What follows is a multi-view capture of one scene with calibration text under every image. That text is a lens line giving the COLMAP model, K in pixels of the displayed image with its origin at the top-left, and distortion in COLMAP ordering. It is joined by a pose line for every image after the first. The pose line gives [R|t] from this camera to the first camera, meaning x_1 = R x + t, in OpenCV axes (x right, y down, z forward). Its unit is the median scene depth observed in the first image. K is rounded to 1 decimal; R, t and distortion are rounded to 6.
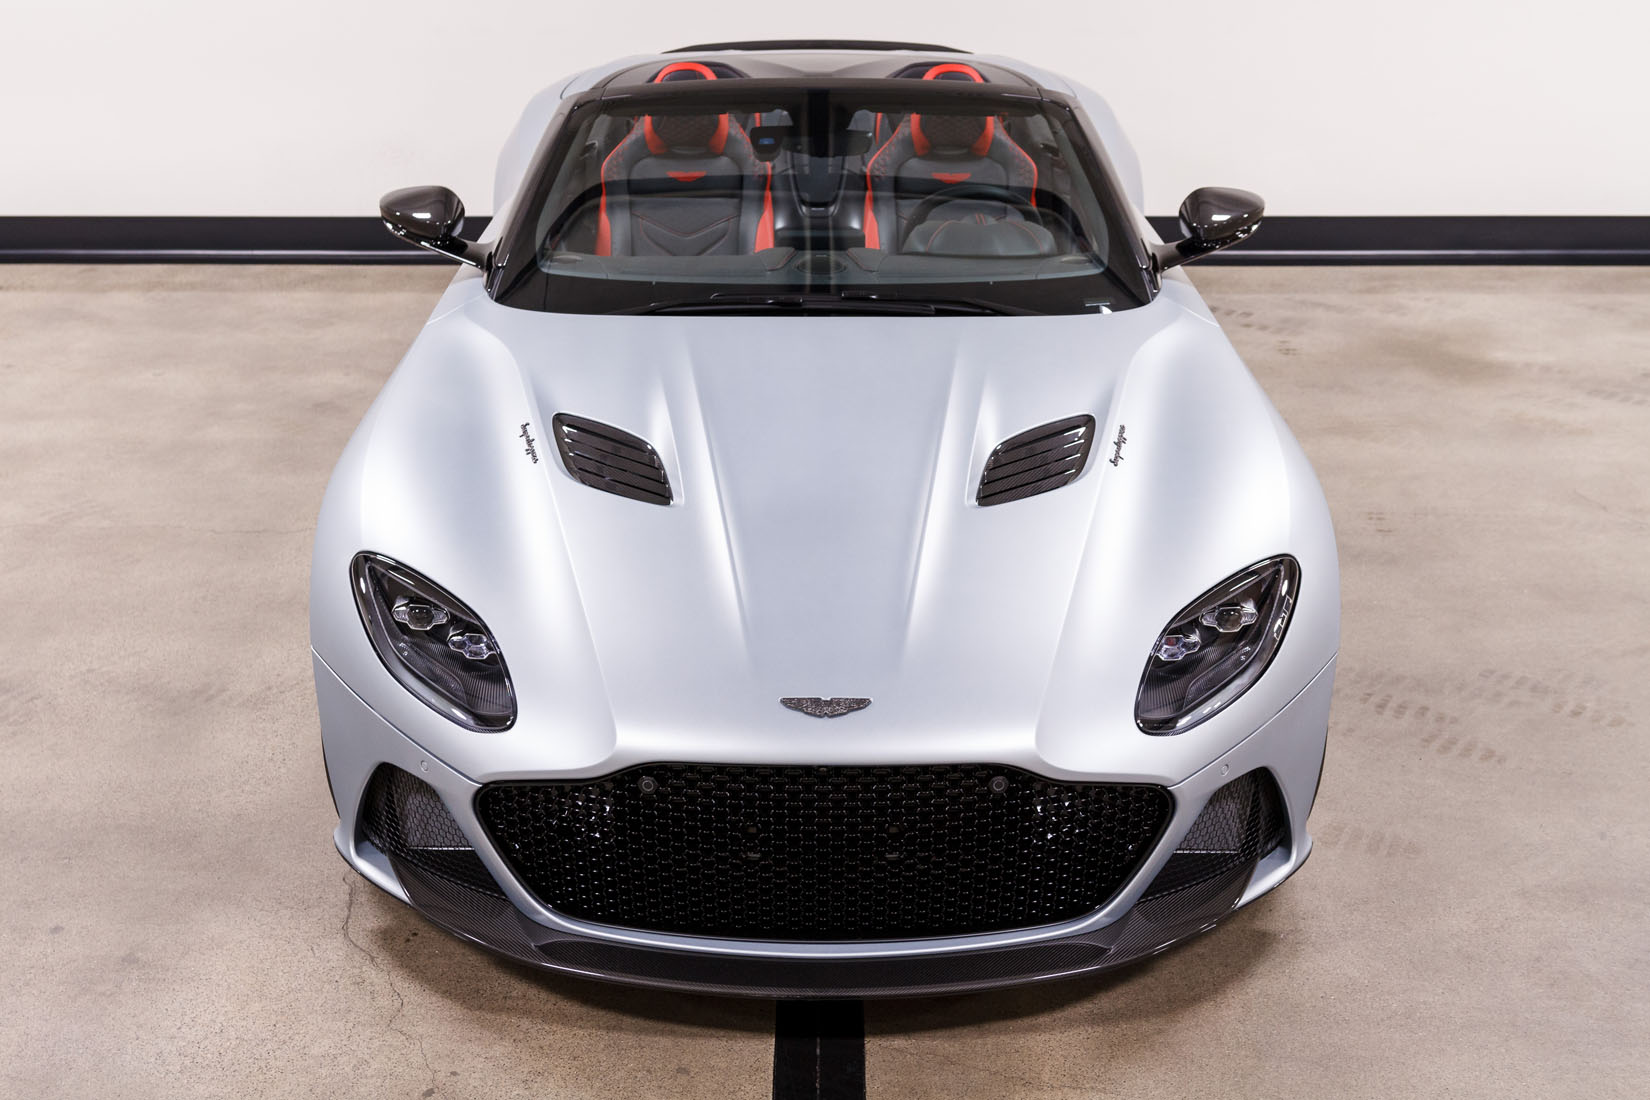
lens RADIAL K [[2270.7, 0, 763.9], [0, 2270.7, 550.0], [0, 0, 1]] dist [-0.000623, -0.005485]
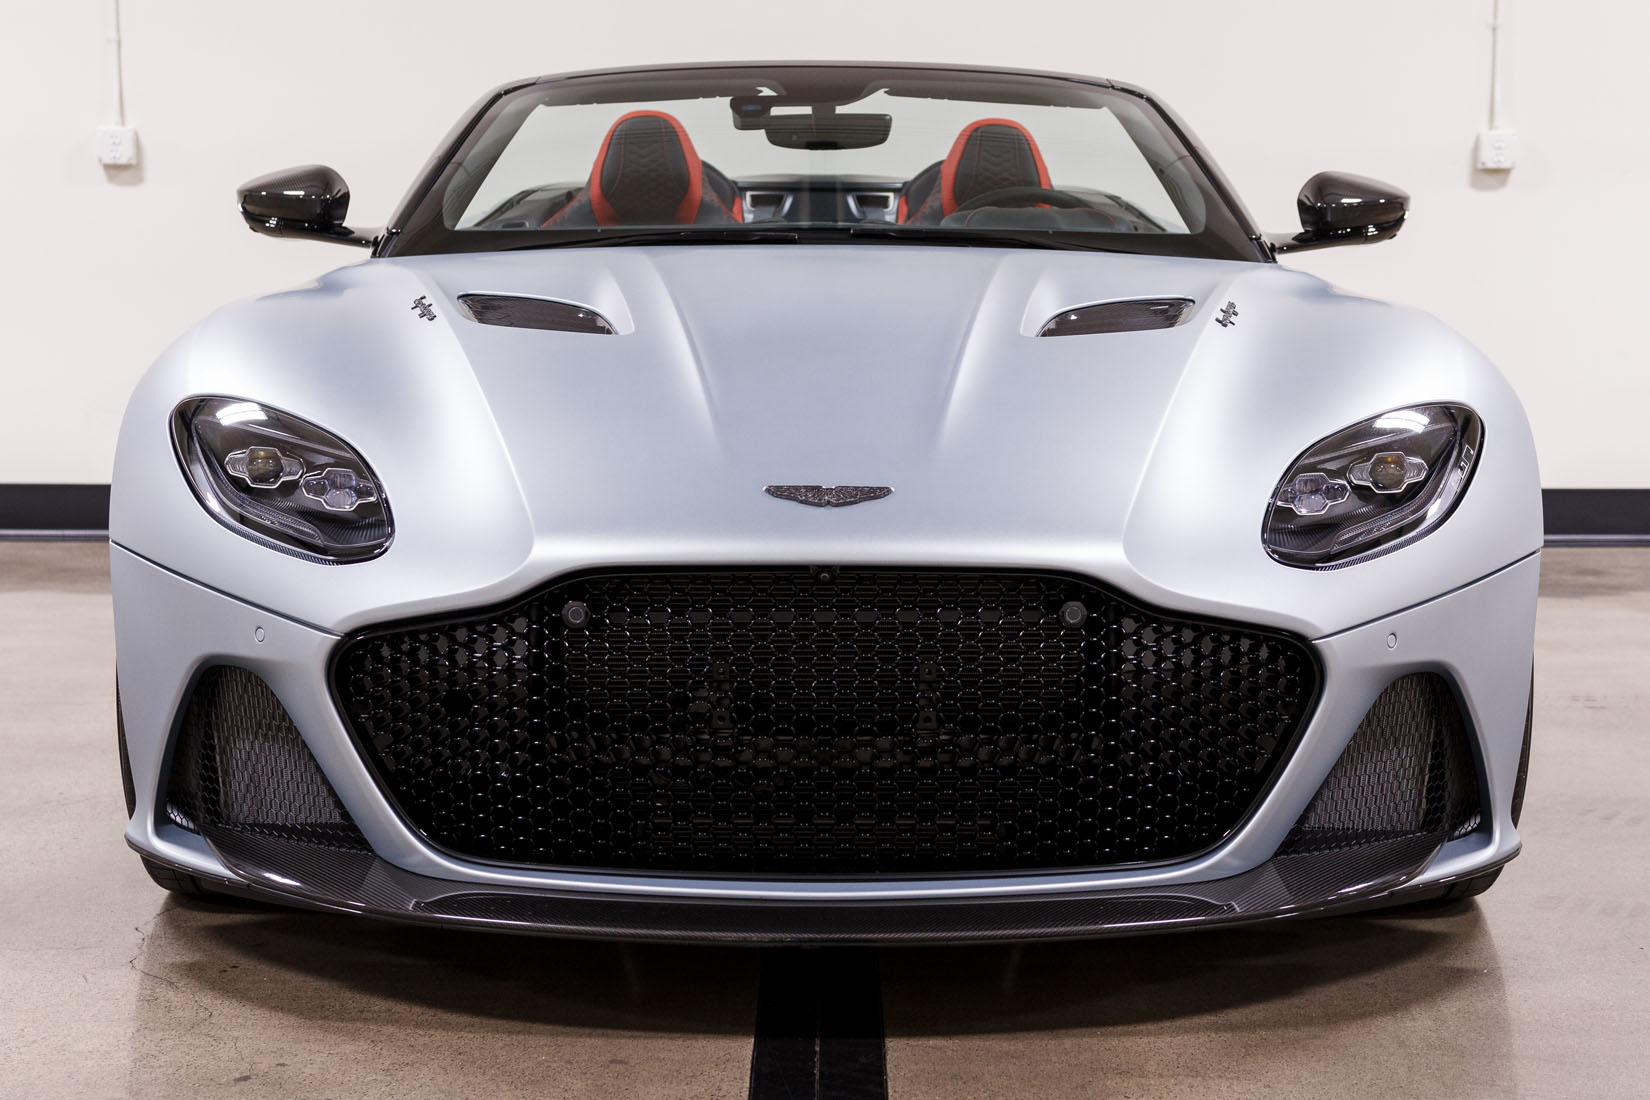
lens RADIAL K [[3030.1, 0, 779.4], [0, 3030.1, 550.4], [0, 0, 1]] dist [0.003528, -0.020840]
pose [[0.999924, 0.007397, 0.009862, 0.002423], [-0.004643, 0.967043, -0.254569, 0.303402], [-0.011420, 0.254504, 0.967004, 0.079261]]
